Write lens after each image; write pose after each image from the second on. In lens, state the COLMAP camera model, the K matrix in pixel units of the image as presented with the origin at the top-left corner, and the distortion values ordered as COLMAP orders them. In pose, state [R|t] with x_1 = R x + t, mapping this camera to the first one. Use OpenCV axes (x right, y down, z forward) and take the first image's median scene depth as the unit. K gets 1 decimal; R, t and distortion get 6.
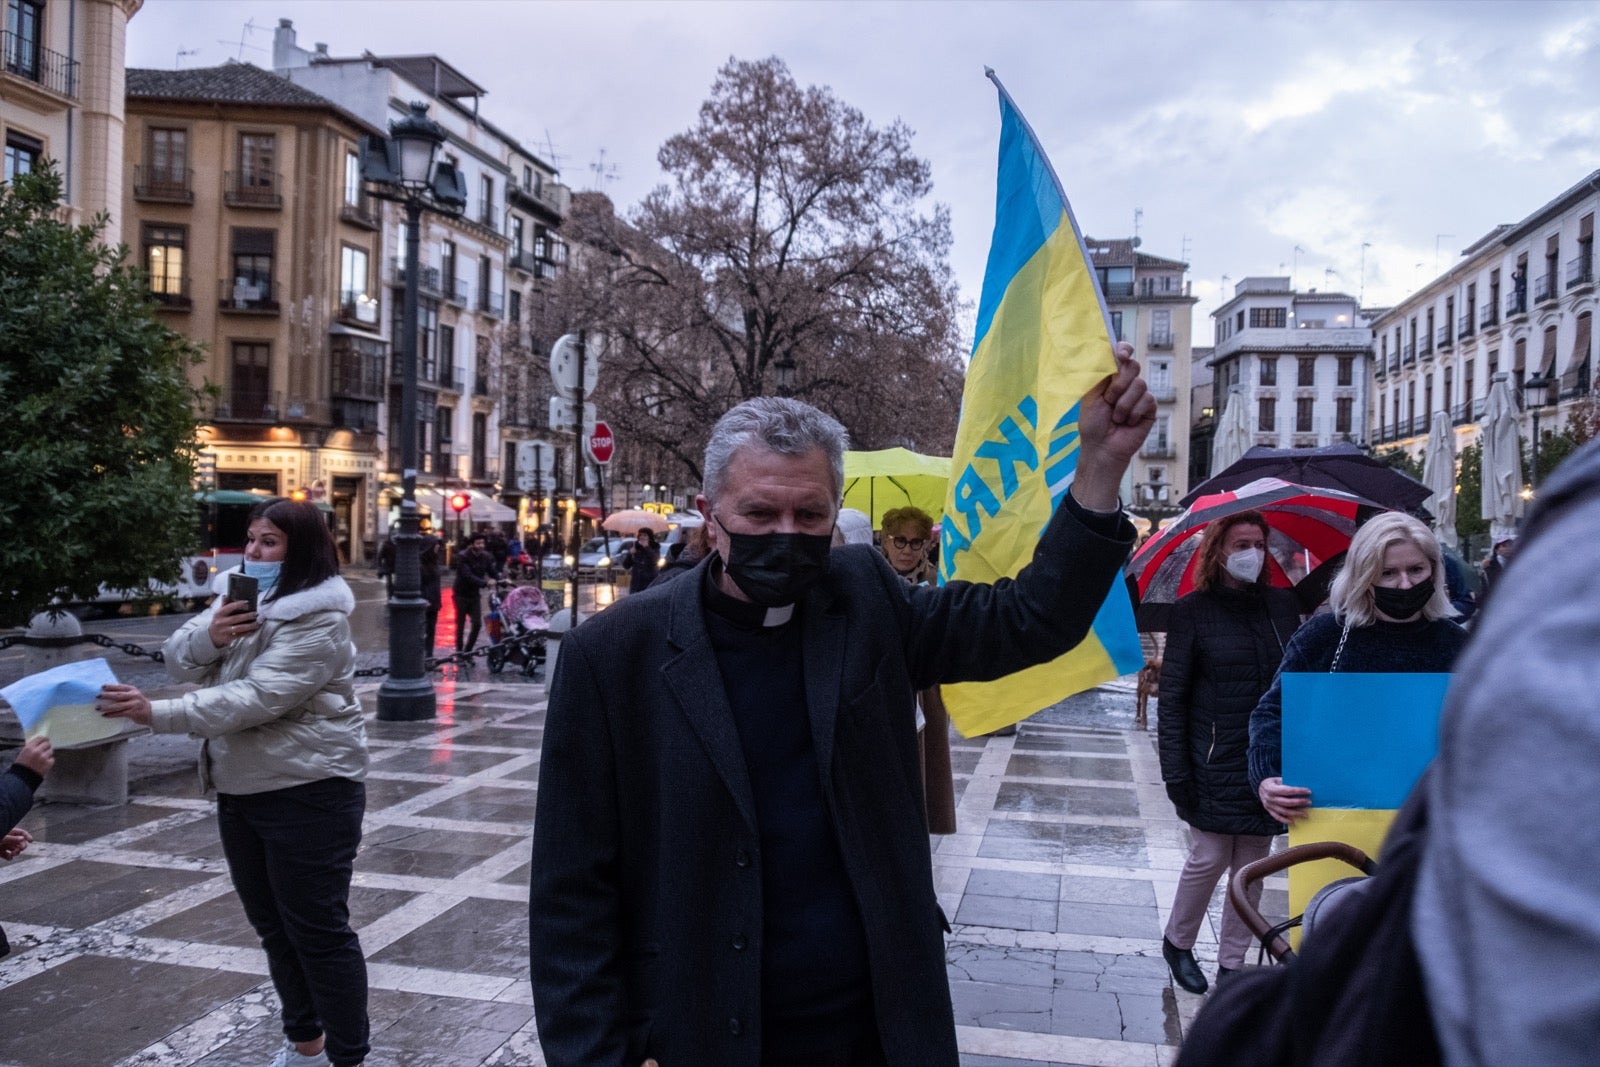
lens RADIAL K [[1270.8, 0, 771.5], [0, 1270.8, 500.1], [0, 0, 1]] dist [-0.033110, 0.028678]
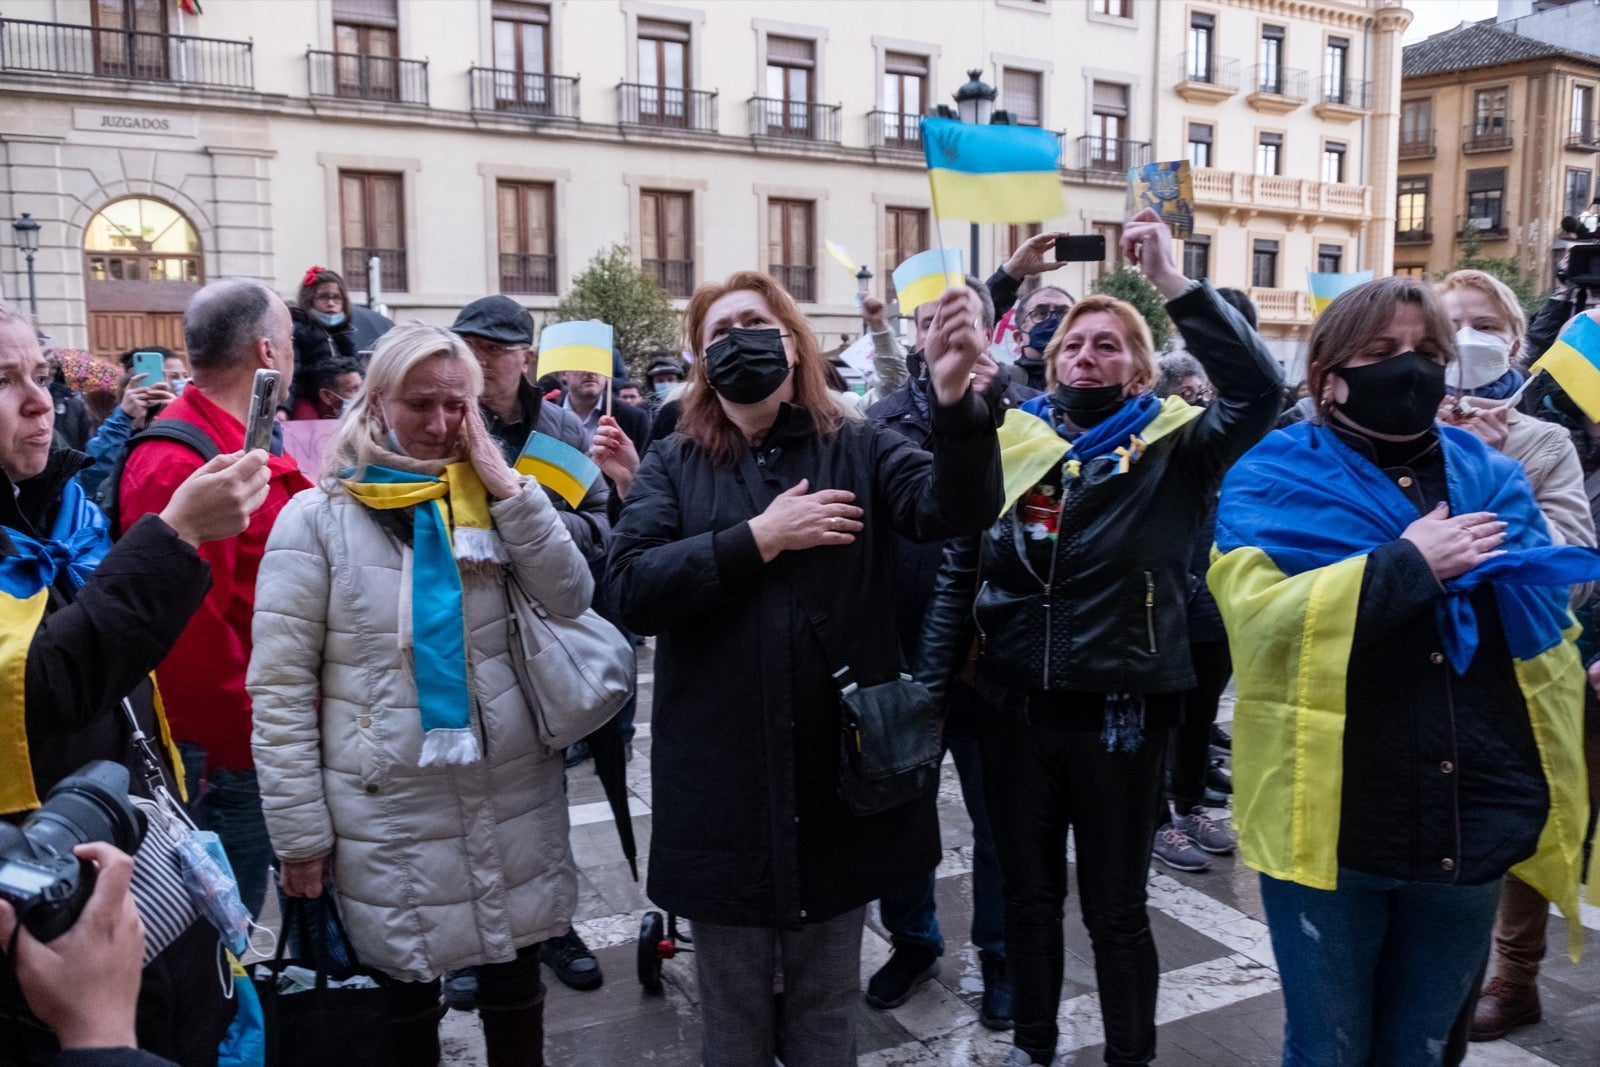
lens RADIAL K [[1270.8, 0, 791.7], [0, 1270.8, 516.8], [0, 0, 1]] dist [-0.033110, 0.028678]
pose [[0.665000, 0.052648, -0.744985, 0.062524], [0.021127, 0.995787, 0.089231, -0.003067], [0.746545, -0.075078, 0.661086, -0.304256]]
